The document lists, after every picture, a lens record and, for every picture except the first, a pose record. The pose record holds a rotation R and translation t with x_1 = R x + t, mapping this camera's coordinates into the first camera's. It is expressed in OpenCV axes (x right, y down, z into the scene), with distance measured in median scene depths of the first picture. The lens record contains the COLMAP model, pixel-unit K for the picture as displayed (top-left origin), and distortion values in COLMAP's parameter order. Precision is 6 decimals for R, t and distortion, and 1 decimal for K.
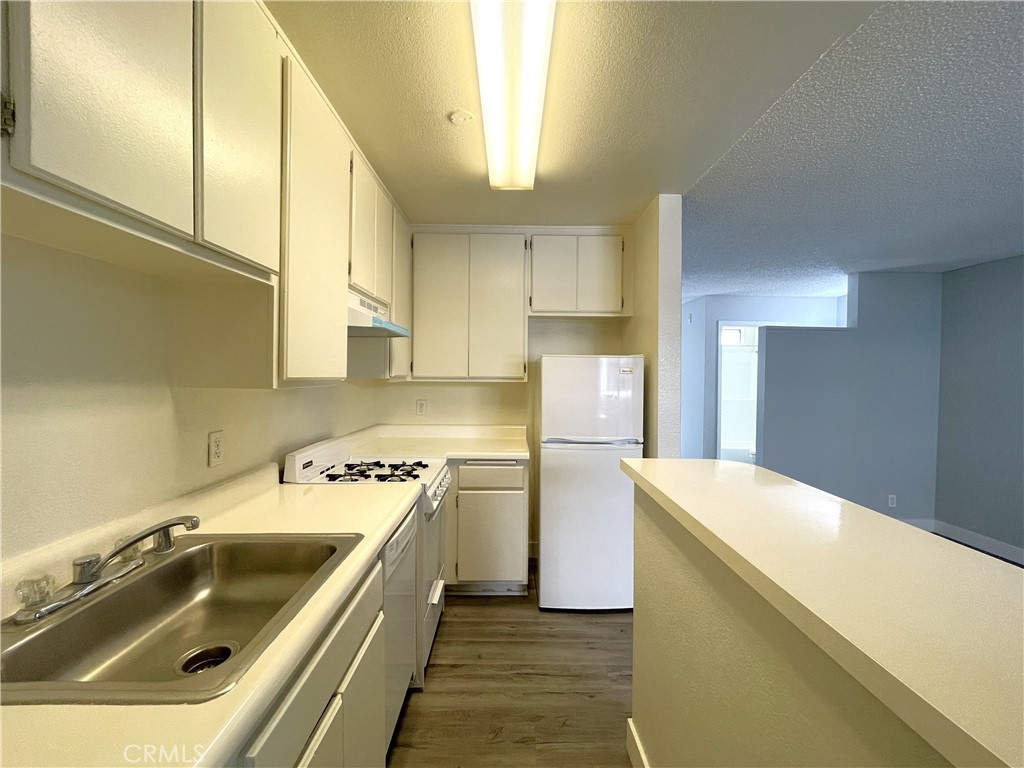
lens RADIAL K [[418.7, 0, 513.8], [0, 418.7, 381.8], [0, 0, 1]] dist [-0.000280, -0.000030]
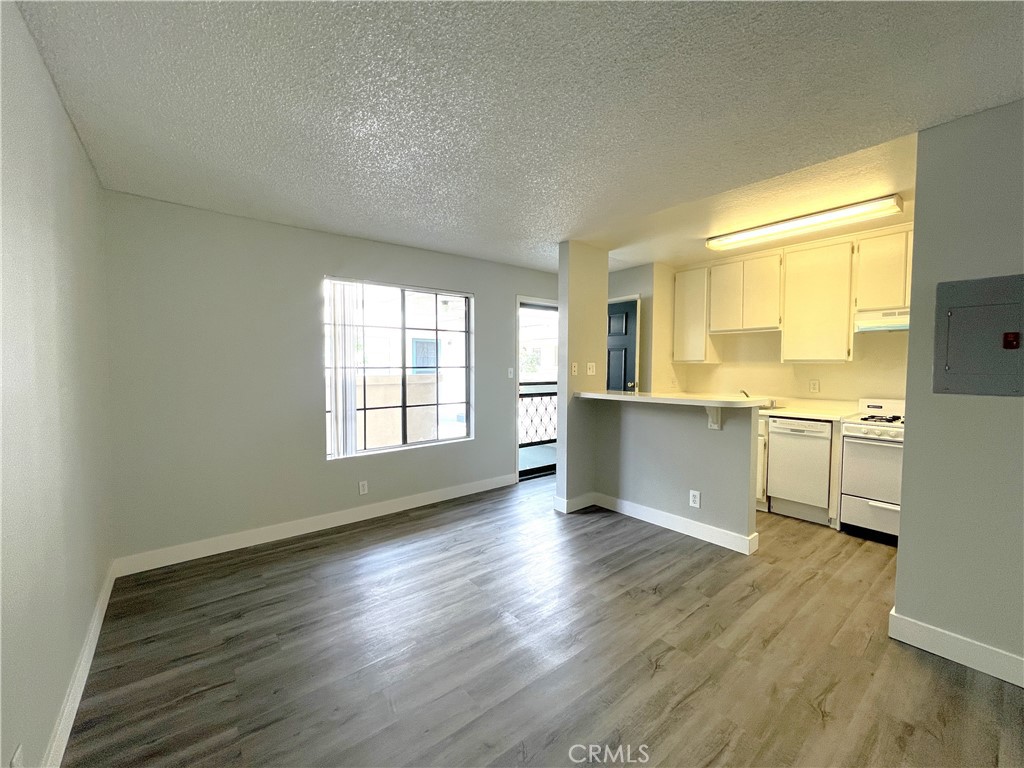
lens RADIAL K [[418.7, 0, 513.8], [0, 418.7, 381.8], [0, 0, 1]] dist [-0.000280, -0.000030]
pose [[-0.783377, 0.012818, -0.621415, 1.677586], [-0.019672, 0.998775, 0.045400, 0.029726], [0.621235, 0.047790, -0.782165, 1.272811]]
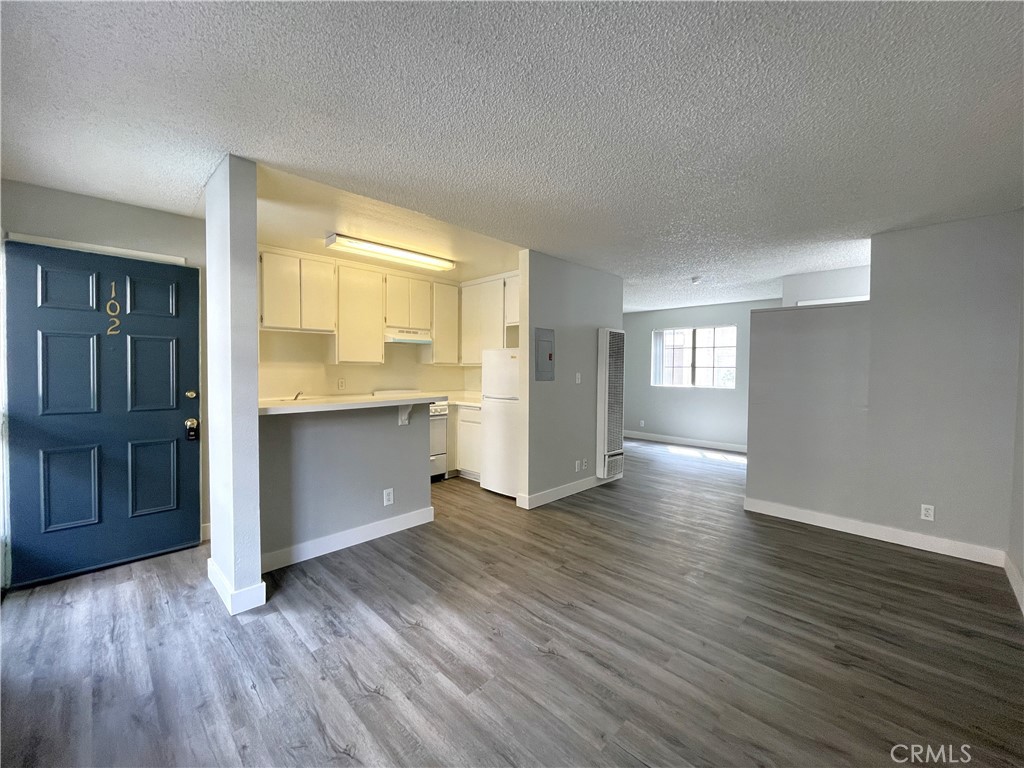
lens RADIAL K [[418.7, 0, 513.8], [0, 418.7, 381.8], [0, 0, 1]] dist [-0.000280, -0.000030]
pose [[0.709598, 0.016326, -0.704418, 1.643164], [-0.009410, 0.999862, 0.013694, 0.056558], [0.704544, -0.003089, 0.709654, -0.228304]]
